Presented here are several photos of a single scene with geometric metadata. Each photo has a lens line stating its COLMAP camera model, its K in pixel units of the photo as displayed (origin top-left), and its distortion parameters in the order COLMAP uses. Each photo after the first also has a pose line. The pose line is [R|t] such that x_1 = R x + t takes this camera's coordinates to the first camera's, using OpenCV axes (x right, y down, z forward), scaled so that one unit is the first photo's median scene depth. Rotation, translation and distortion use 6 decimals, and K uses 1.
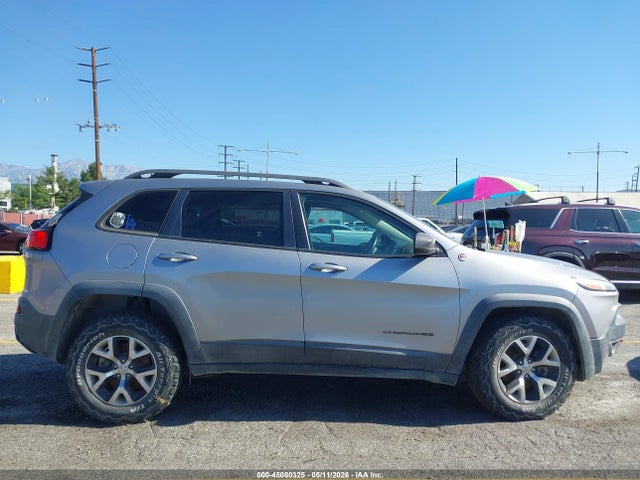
lens RADIAL K [[507.0, 0, 323.2], [0, 507.0, 242.9], [0, 0, 1]] dist [0.026101, -0.039514]
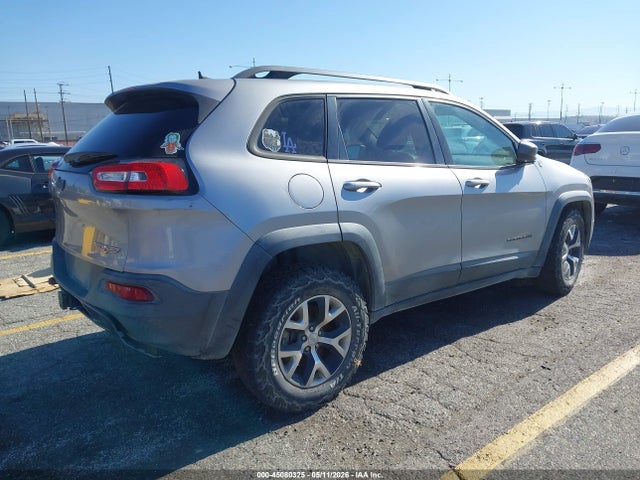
lens RADIAL K [[507.0, 0, 320.2], [0, 507.0, 234.1], [0, 0, 1]] dist [0.026101, -0.039514]
pose [[0.784617, -0.142859, 0.603297, -0.826543], [0.051739, 0.984784, 0.165905, -0.031954], [-0.617818, -0.098958, 0.780069, 0.420472]]
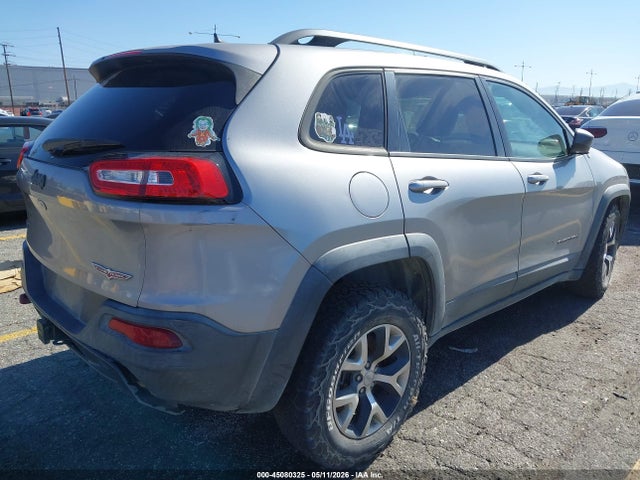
lens RADIAL K [[507.0, 0, 321.0], [0, 507.0, 236.9], [0, 0, 1]] dist [0.026101, -0.039514]
pose [[0.735468, -0.173017, 0.655097, -0.812636], [0.029152, 0.974033, 0.224521, -0.055707], [-0.676932, -0.146031, 0.721414, 0.628342]]
